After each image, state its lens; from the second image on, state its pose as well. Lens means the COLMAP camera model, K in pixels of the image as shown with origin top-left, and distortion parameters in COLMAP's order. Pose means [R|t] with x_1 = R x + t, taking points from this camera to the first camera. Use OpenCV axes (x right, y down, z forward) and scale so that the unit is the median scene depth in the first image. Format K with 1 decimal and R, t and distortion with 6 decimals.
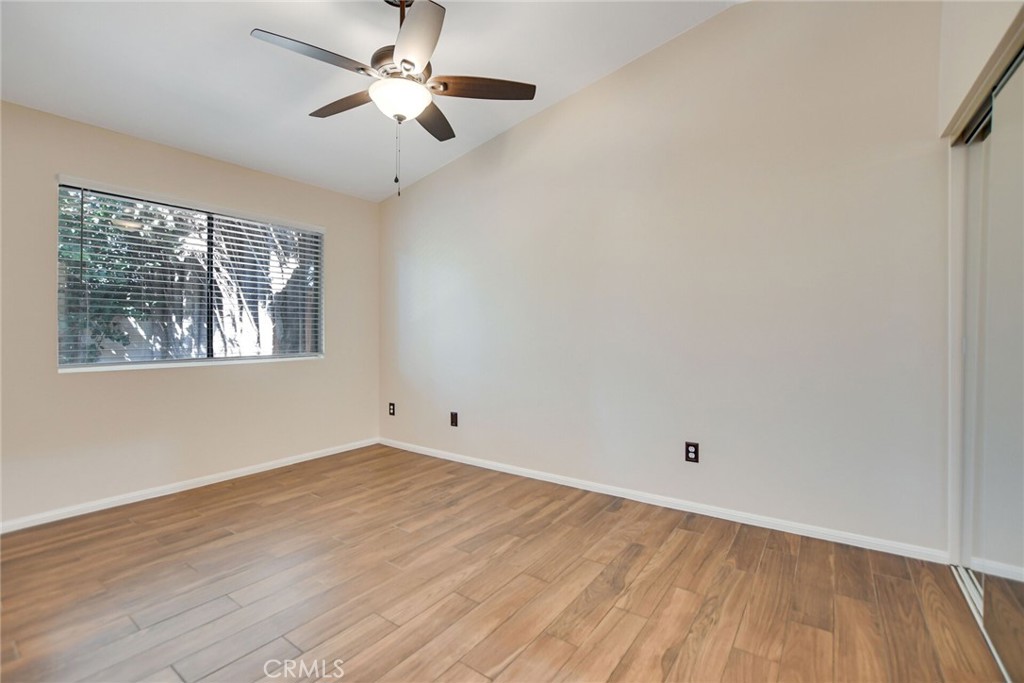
lens RADIAL K [[453.3, 0, 487.9], [0, 453.3, 334.8], [0, 0, 1]] dist [-0.012037, -0.000562]
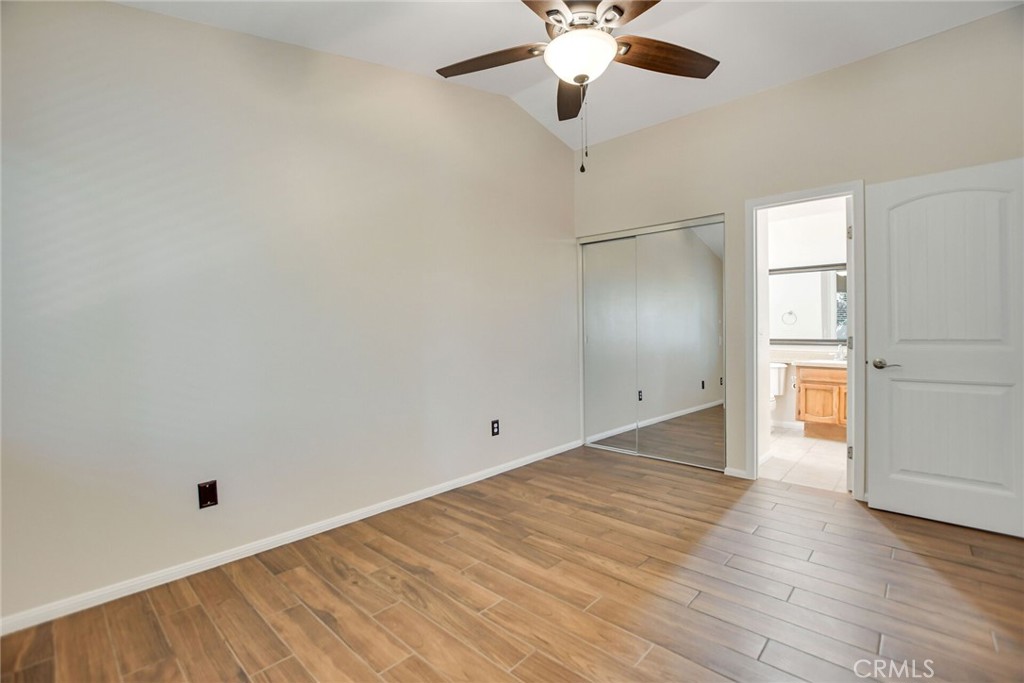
lens RADIAL K [[453.3, 0, 514.4], [0, 453.3, 343.9], [0, 0, 1]] dist [-0.012037, -0.000562]
pose [[0.088602, -0.011465, 0.996001, -0.861161], [0.011336, 0.999881, 0.010501, 0.008327], [-0.996003, 0.010361, 0.088721, 0.865209]]
